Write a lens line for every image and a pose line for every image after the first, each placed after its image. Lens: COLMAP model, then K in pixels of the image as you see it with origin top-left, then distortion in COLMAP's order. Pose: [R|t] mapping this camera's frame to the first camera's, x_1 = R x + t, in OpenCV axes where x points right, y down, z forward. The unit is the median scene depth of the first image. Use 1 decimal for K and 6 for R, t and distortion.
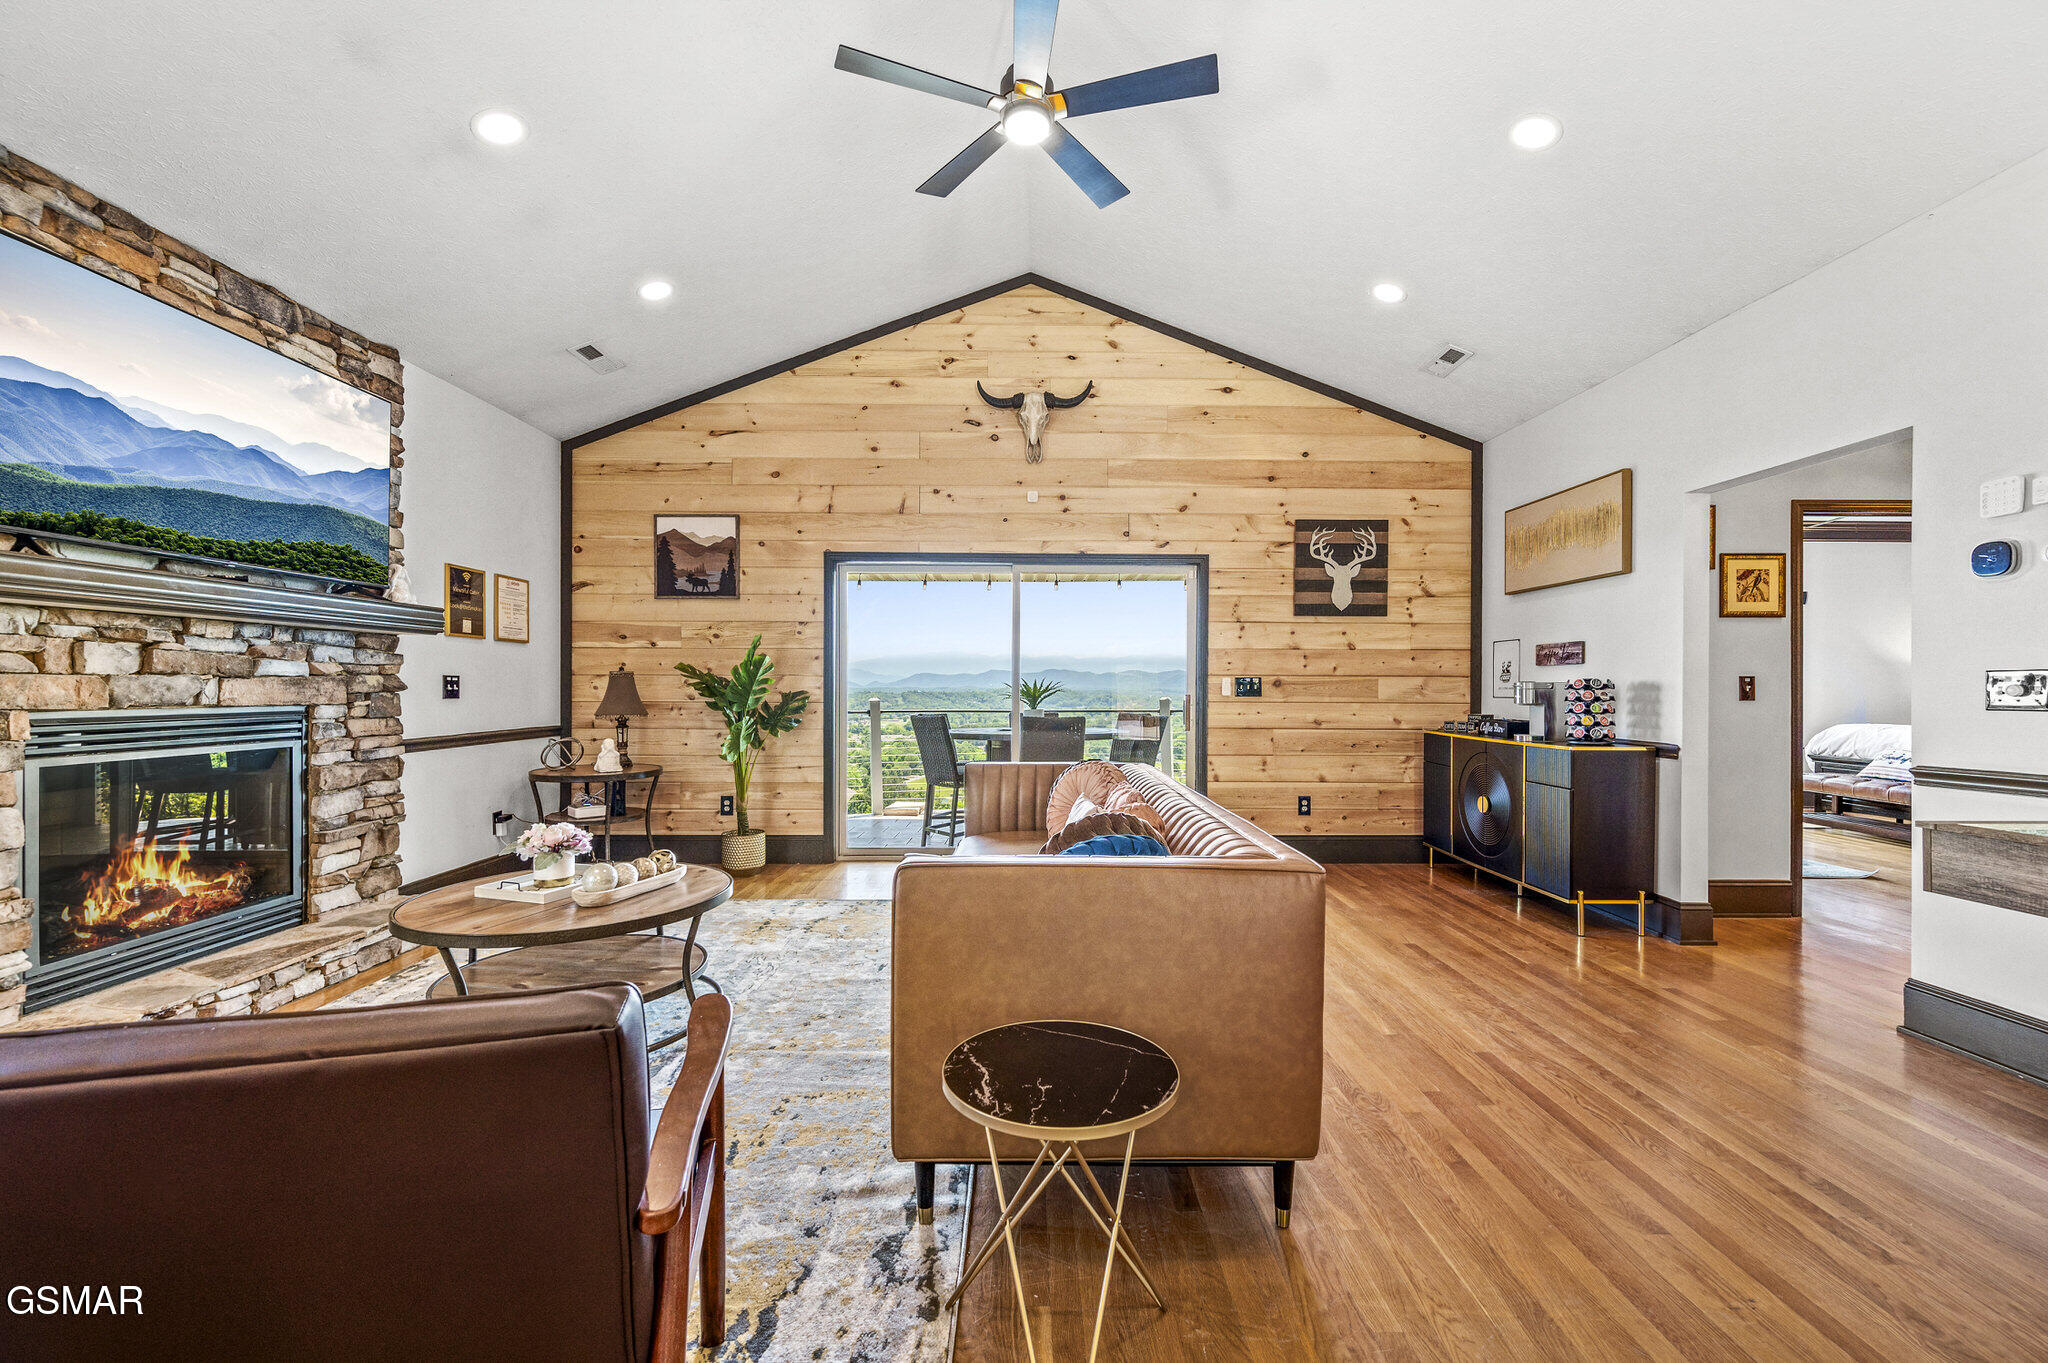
lens RADIAL K [[832.6, 0, 1032.6], [0, 832.6, 687.6], [0, 0, 1]] dist [0.000180, -0.000156]
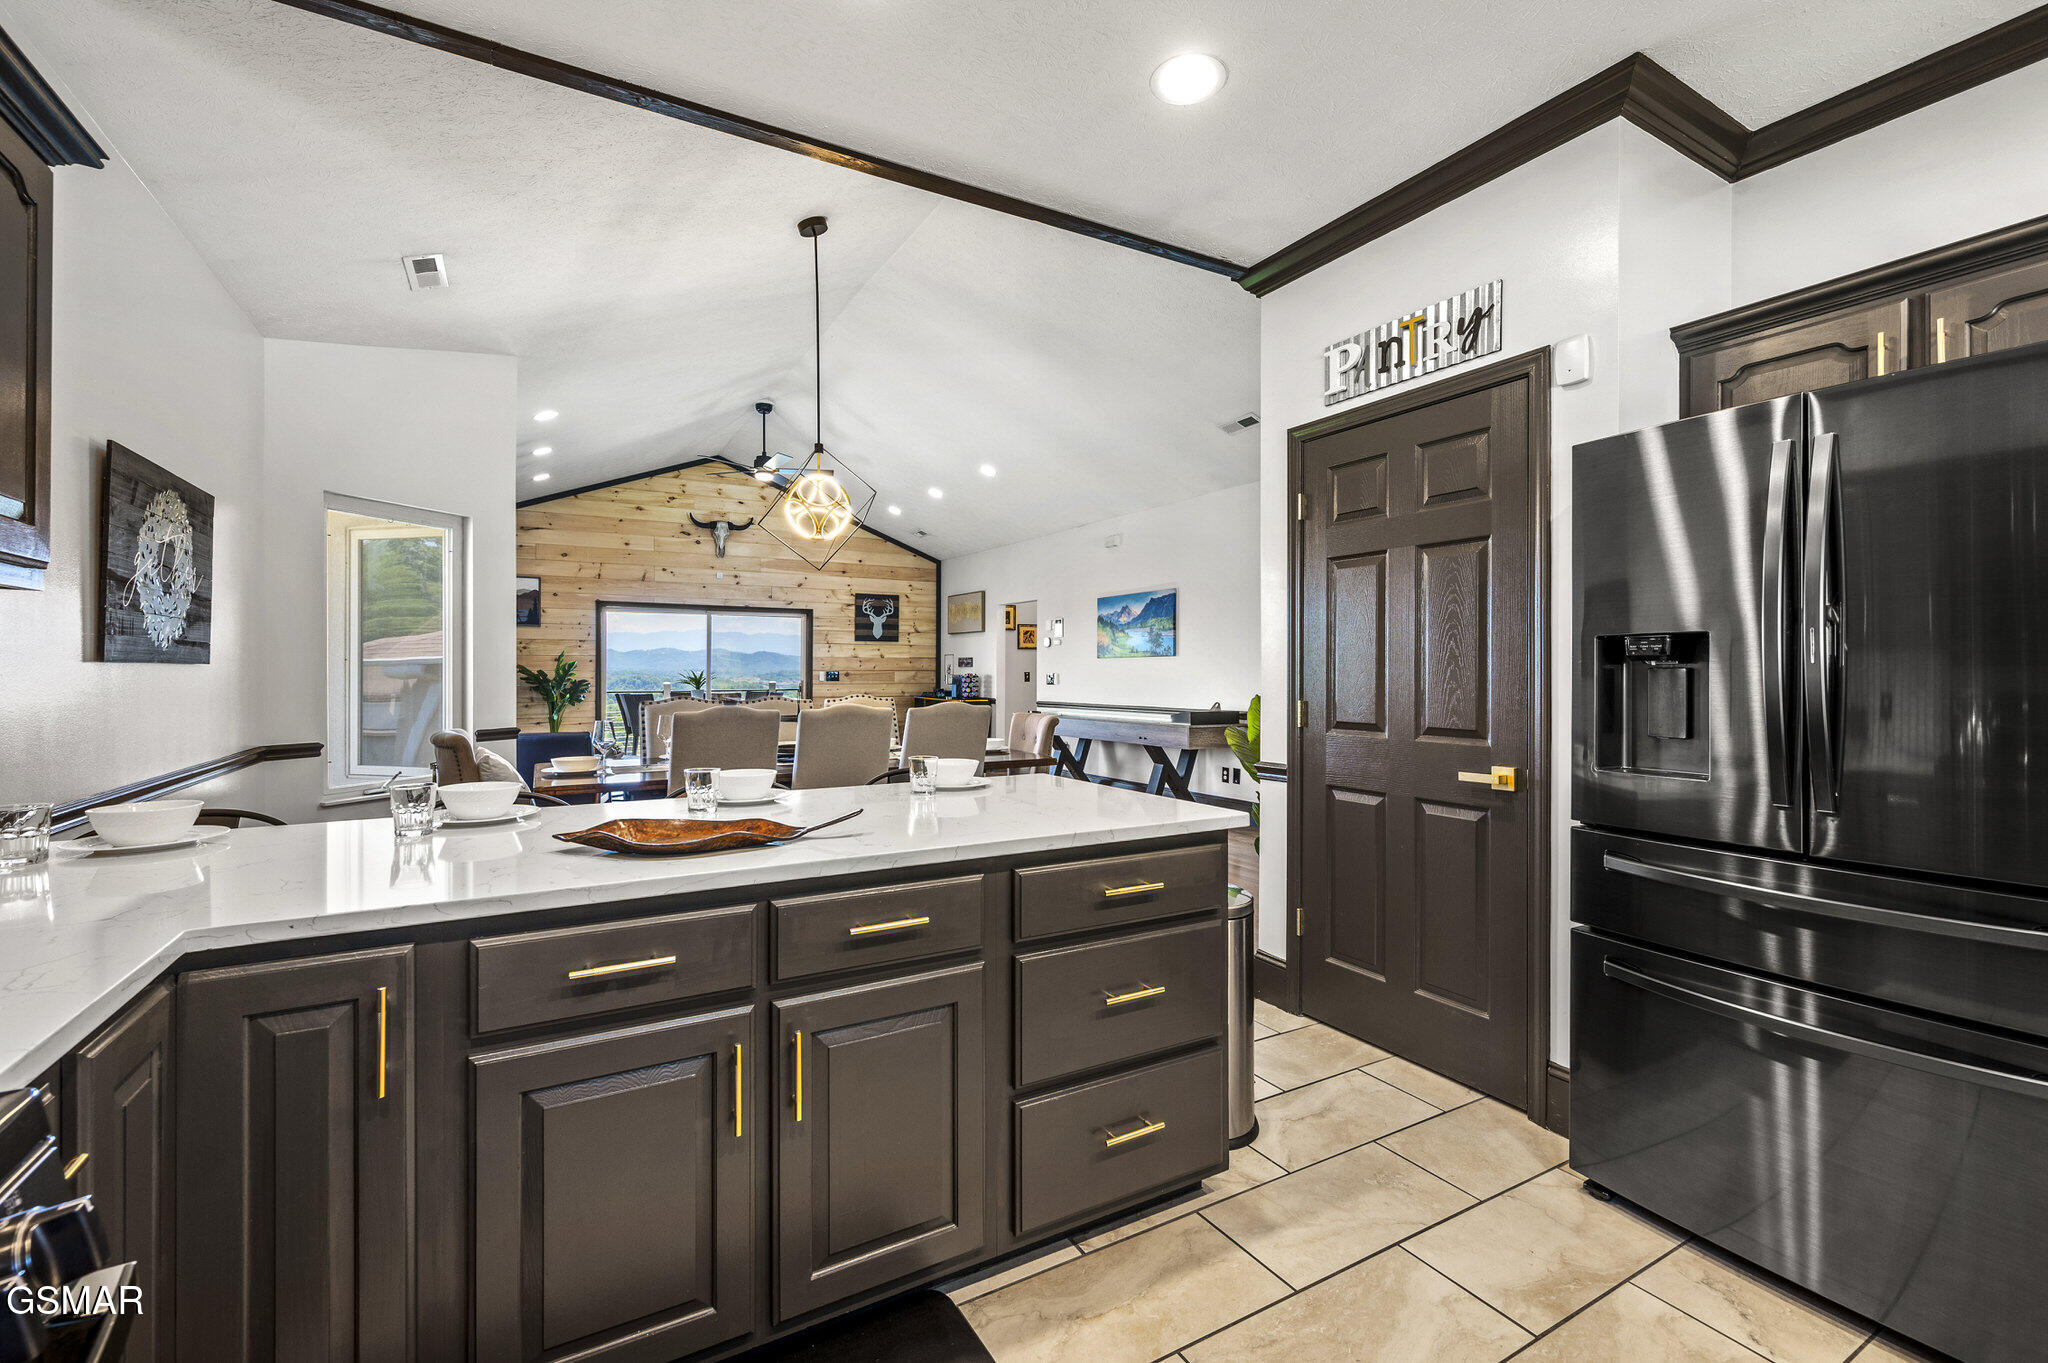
lens RADIAL K [[880.4, 0, 1031.8], [0, 880.4, 673.8], [0, 0, 1]] dist [0.000396, -0.000020]
pose [[0.870299, -0.002881, 0.492515, -0.368049], [-0.000515, 0.999977, 0.006758, -0.021282], [-0.492523, -0.006135, 0.870278, -1.080655]]
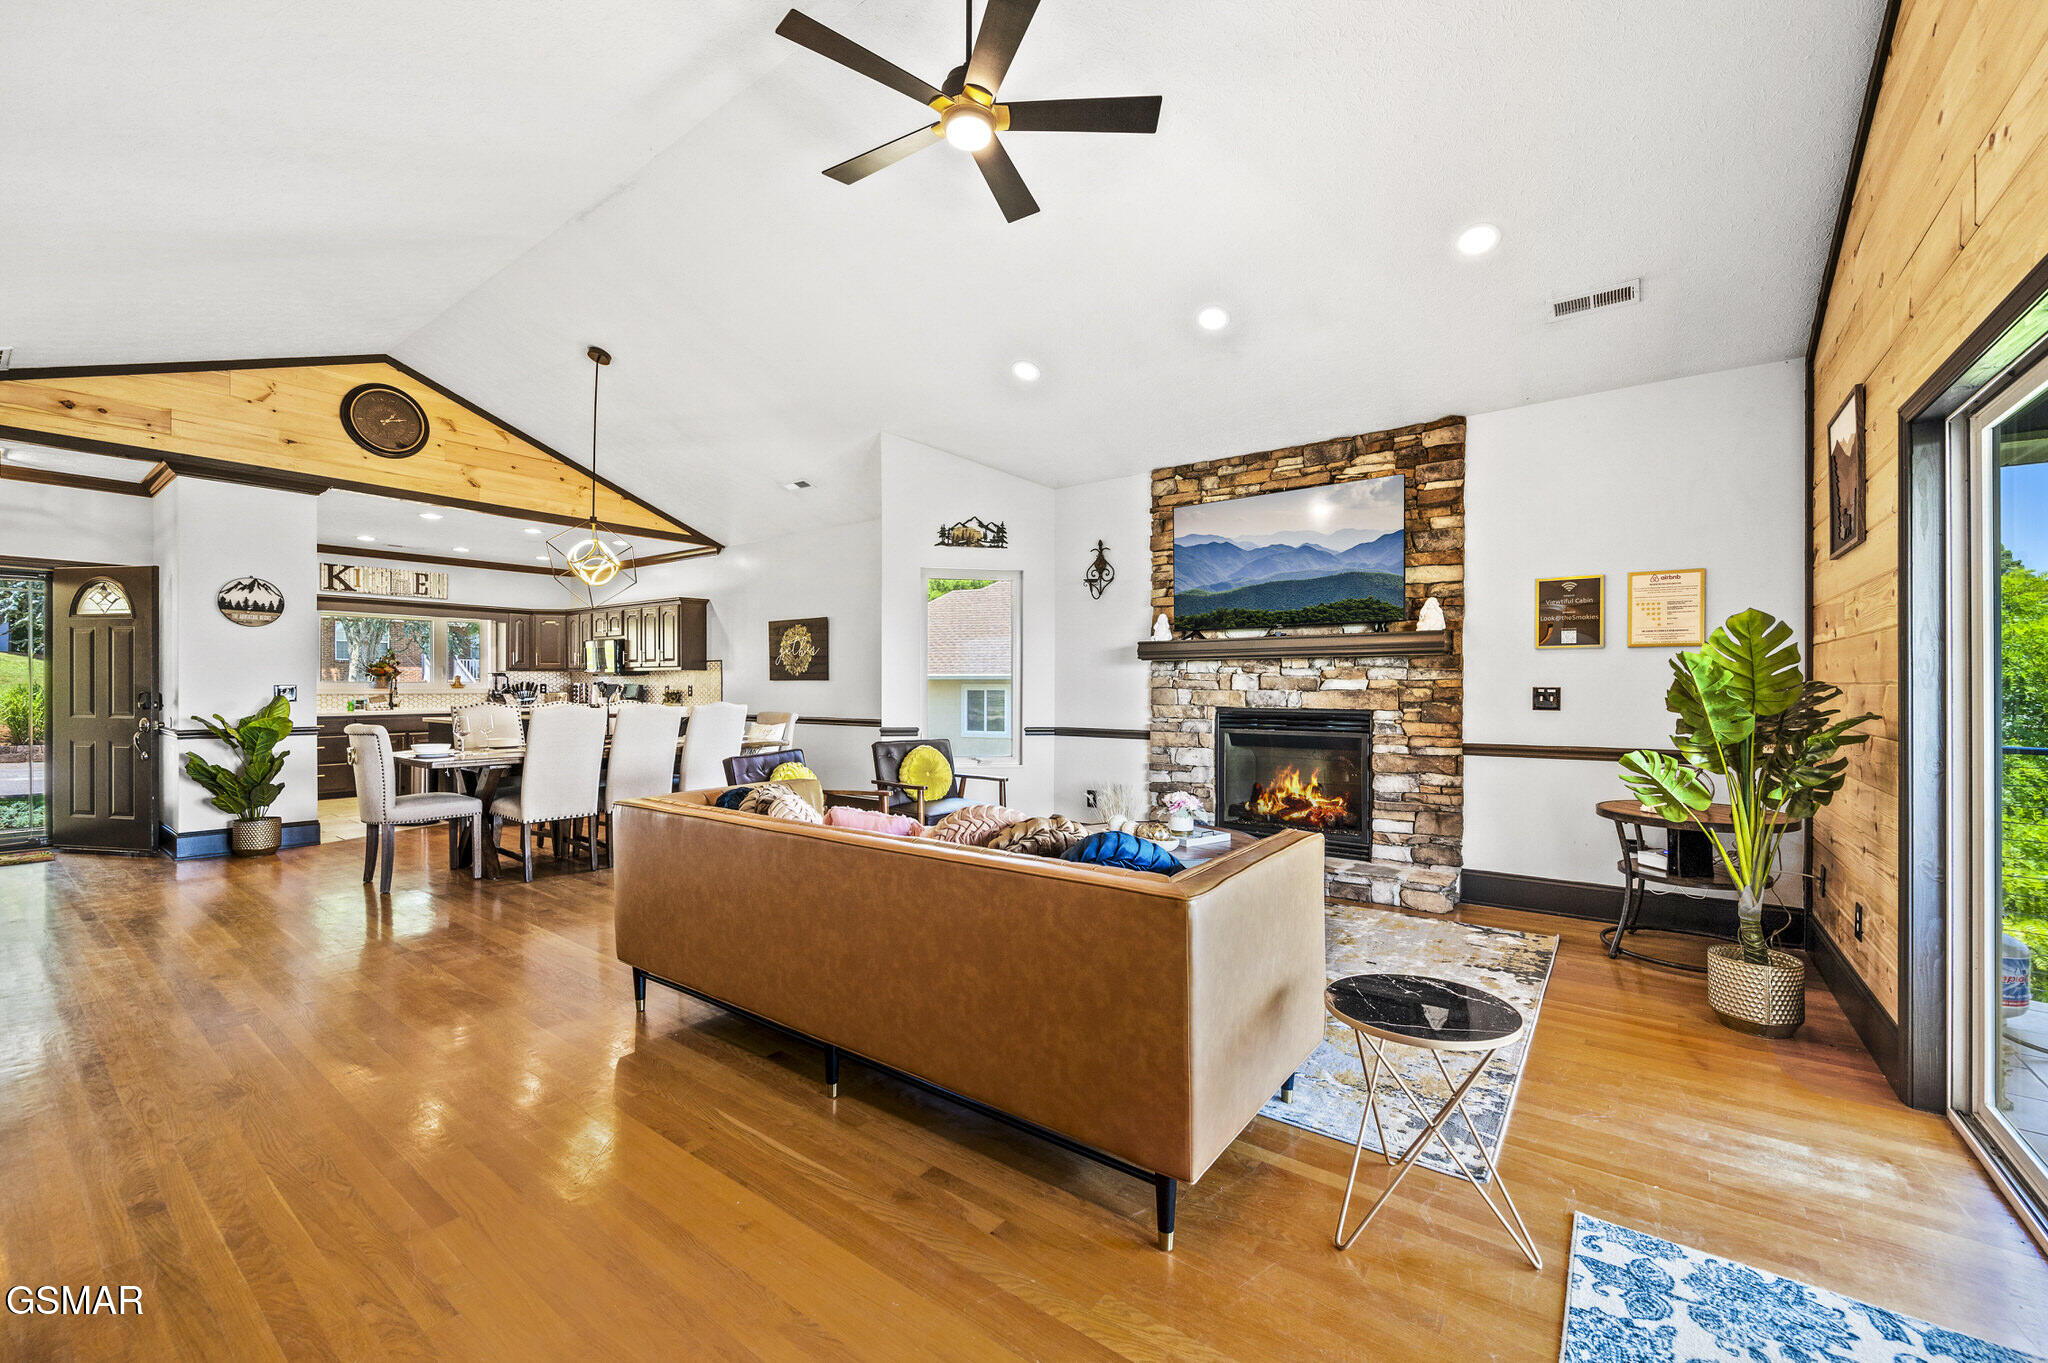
lens RADIAL K [[812.4, 0, 1023.1], [0, 812.4, 687.0], [0, 0, 1]] dist [0.001458, -0.000106]
pose [[-0.606413, -0.003505, -0.795142, 0.391869], [-0.003142, 0.999993, -0.002011, -0.008806], [0.795144, 0.001279, -0.606420, 0.890520]]
